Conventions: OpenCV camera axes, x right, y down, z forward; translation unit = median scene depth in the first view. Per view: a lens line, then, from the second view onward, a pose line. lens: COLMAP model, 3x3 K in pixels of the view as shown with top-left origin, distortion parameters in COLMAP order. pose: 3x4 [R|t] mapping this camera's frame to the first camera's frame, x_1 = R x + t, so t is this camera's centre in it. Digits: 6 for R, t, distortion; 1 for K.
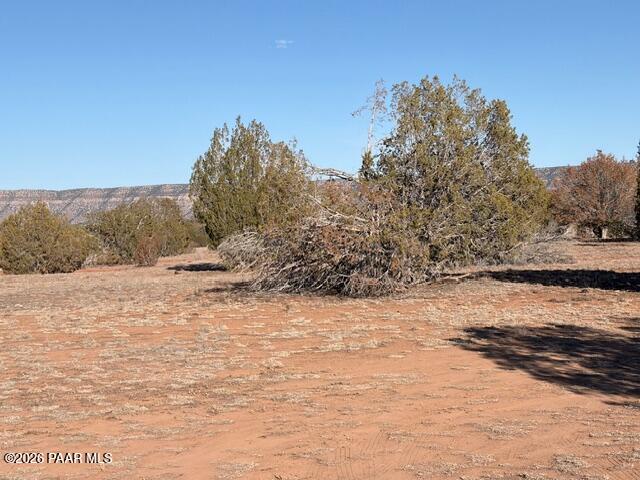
lens RADIAL K [[1157.5, 0, 320.0], [0, 1157.5, 240.0], [0, 0, 1]] dist [0.004216, 1.140869]
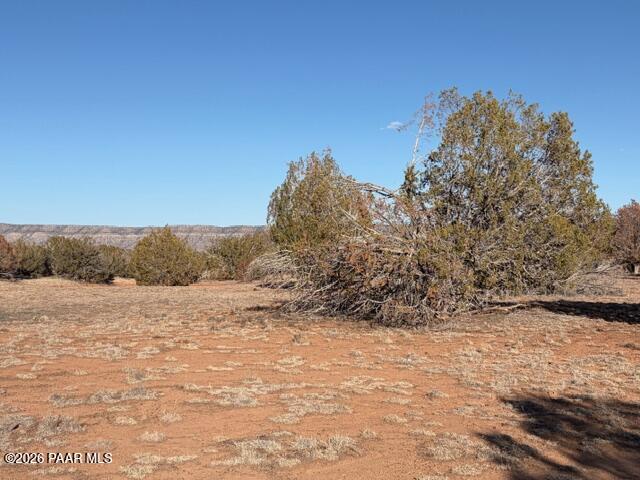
lens RADIAL K [[816.4, 0, 320.0], [0, 816.4, 240.0], [0, 0, 1]] dist [0.064684, -0.027085]
pose [[0.993469, 0.033670, -0.109025, 0.040023], [-0.037285, 0.998814, -0.031296, 0.004847], [0.107842, 0.035157, 0.993546, 0.331745]]
